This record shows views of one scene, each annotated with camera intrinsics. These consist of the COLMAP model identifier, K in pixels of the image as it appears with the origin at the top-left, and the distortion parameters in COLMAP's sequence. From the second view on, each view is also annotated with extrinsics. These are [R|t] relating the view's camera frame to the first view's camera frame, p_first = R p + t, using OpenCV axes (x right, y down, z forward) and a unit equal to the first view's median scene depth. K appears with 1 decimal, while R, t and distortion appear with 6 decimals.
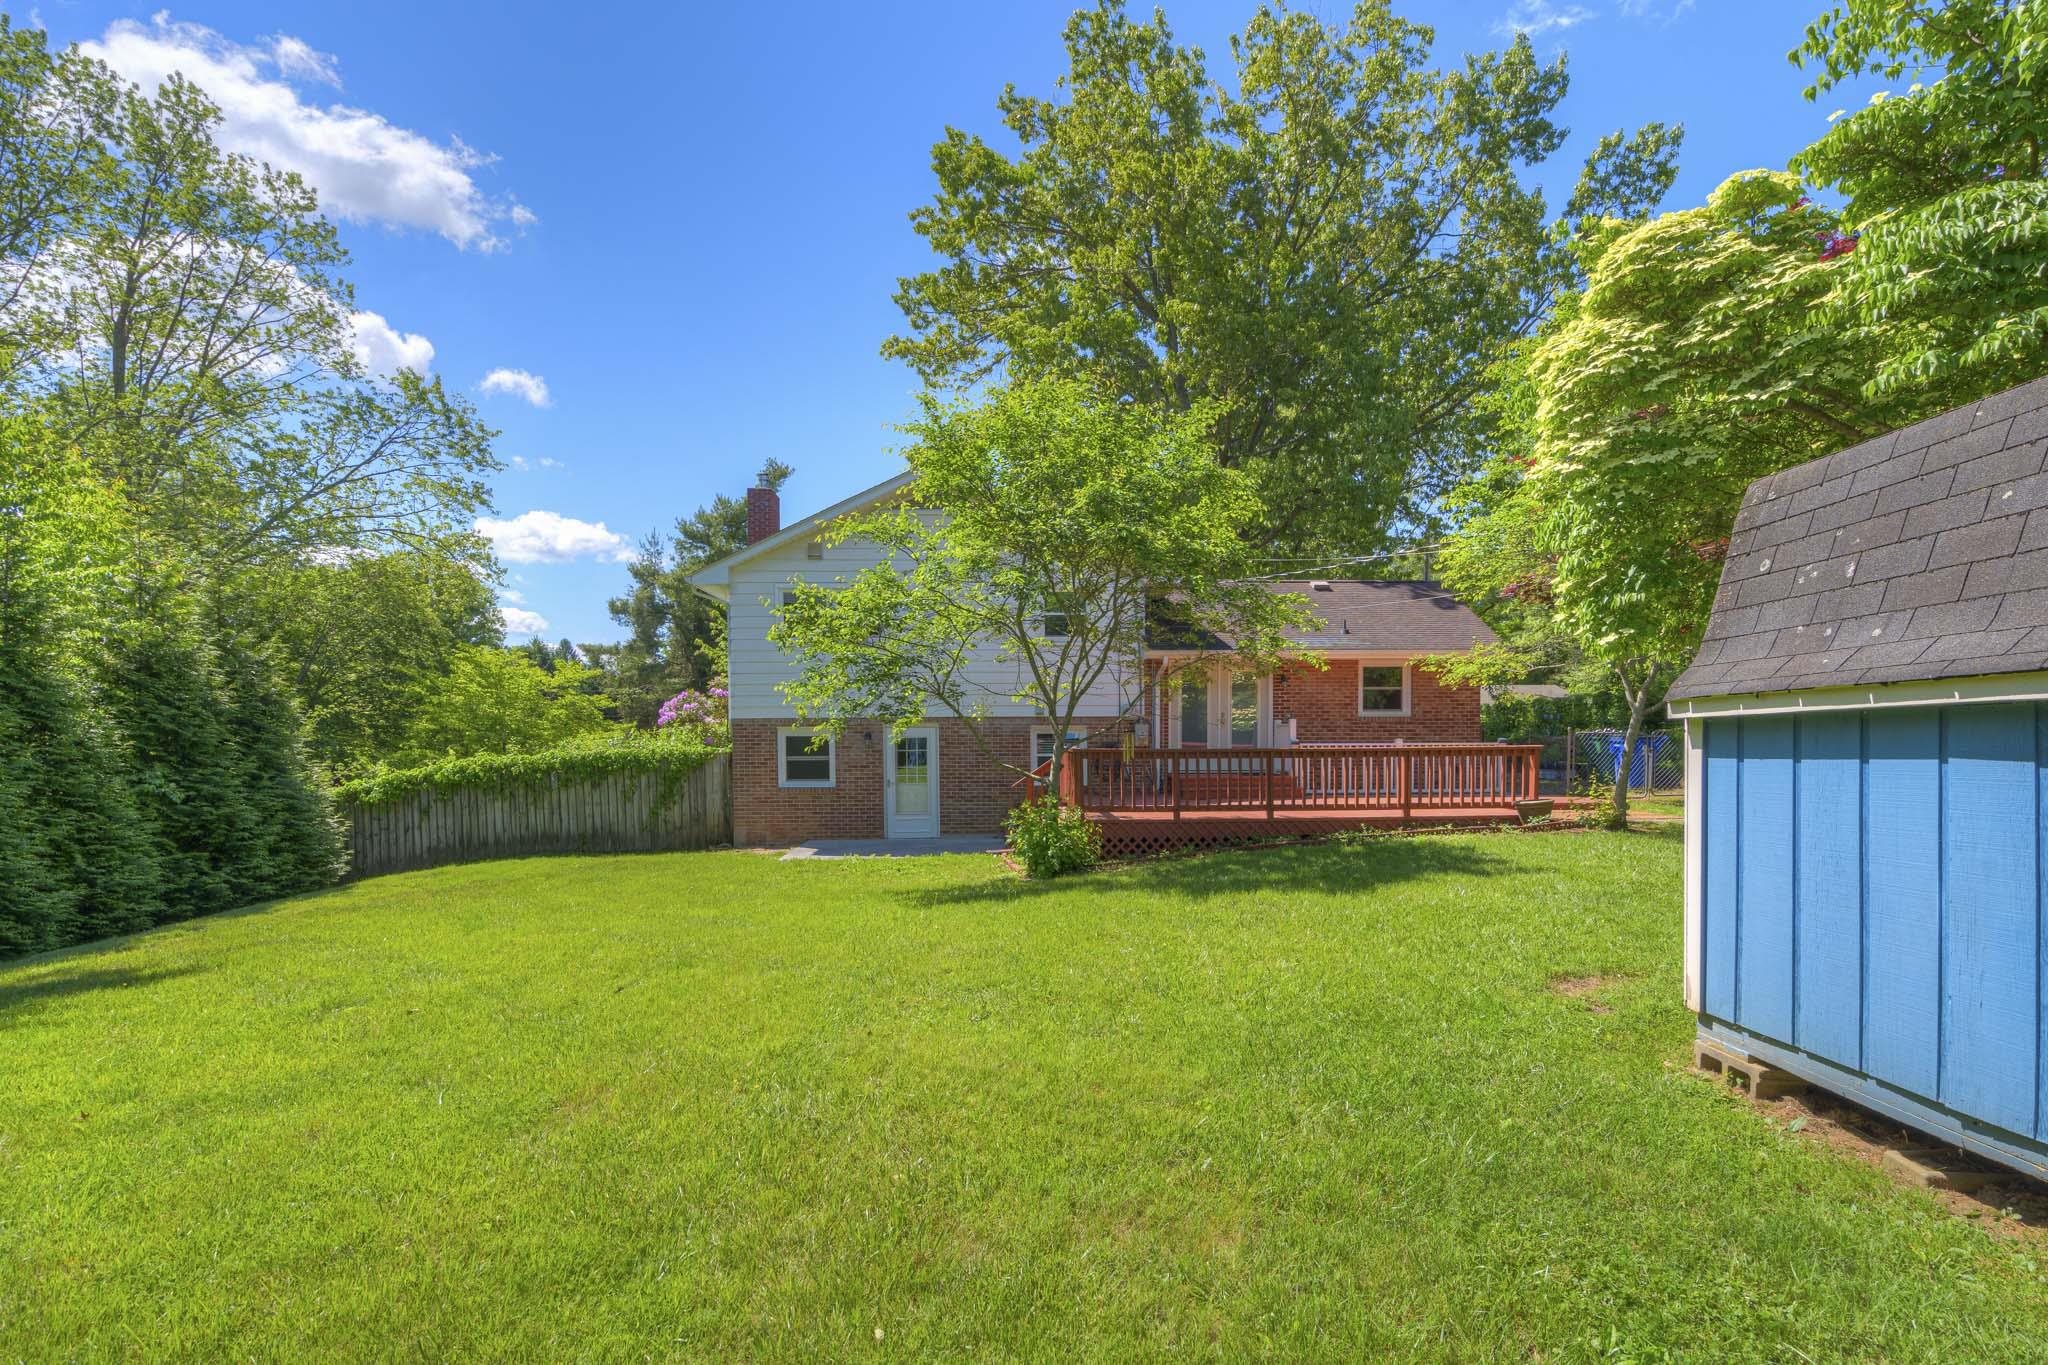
lens RADIAL K [[954.5, 0, 1024.0], [0, 954.5, 682.5], [0, 0, 1]] dist [-0.001118, -0.000073]
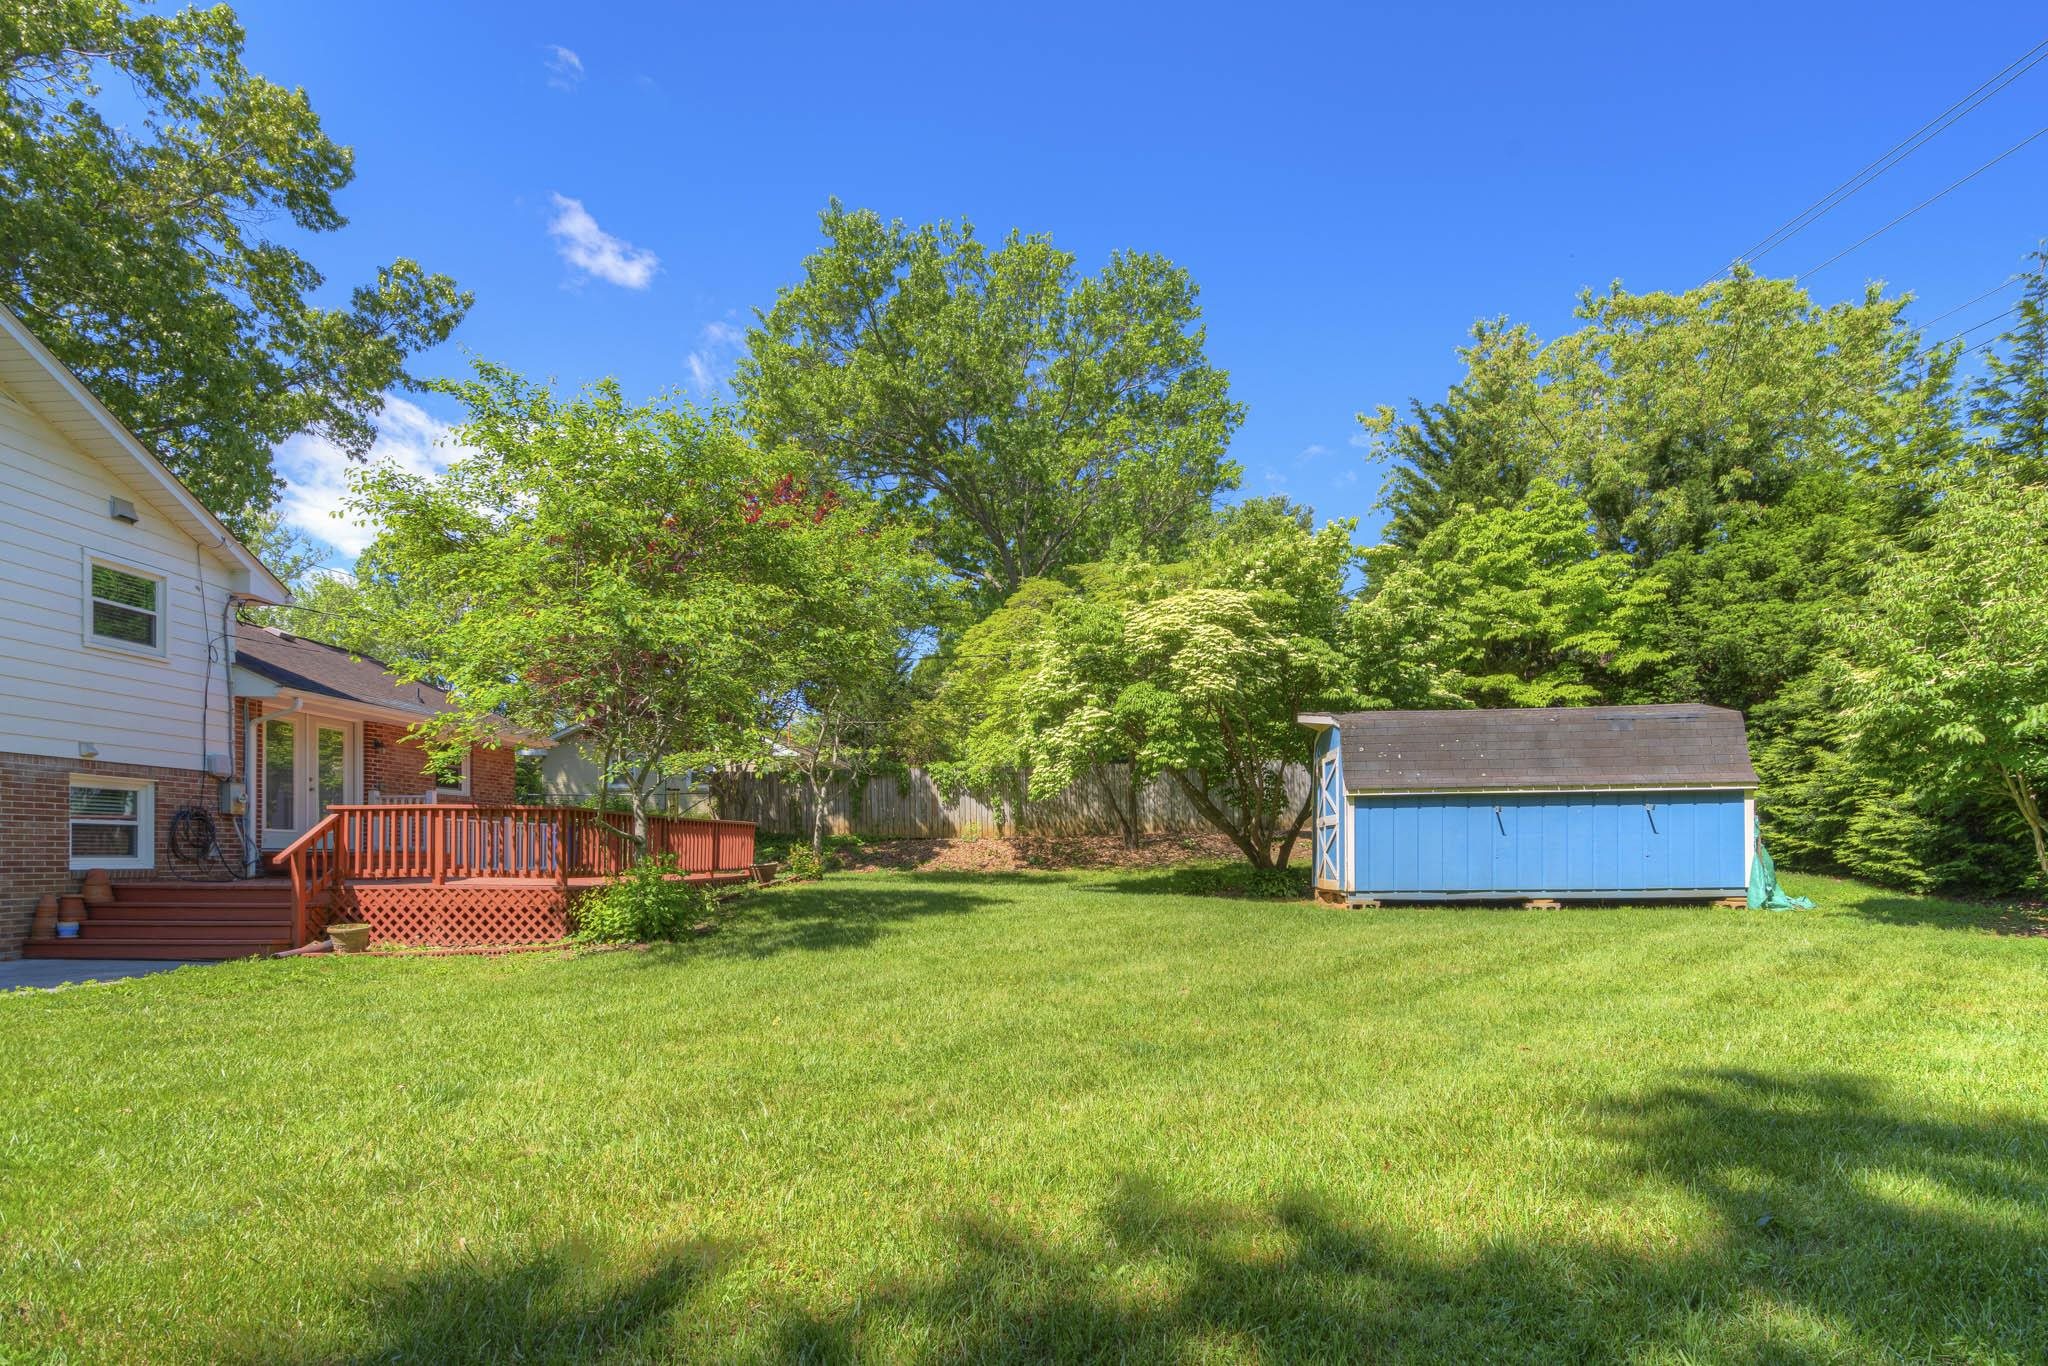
lens RADIAL K [[943.6, 0, 1024.0], [0, 943.6, 683.0], [0, 0, 1]] dist [0.002573, 0.000782]
pose [[0.235541, 0.181615, 0.954744, -0.444945], [-0.070764, 0.982981, -0.169528, 0.047929], [-0.969285, -0.027631, 0.244385, 0.225143]]
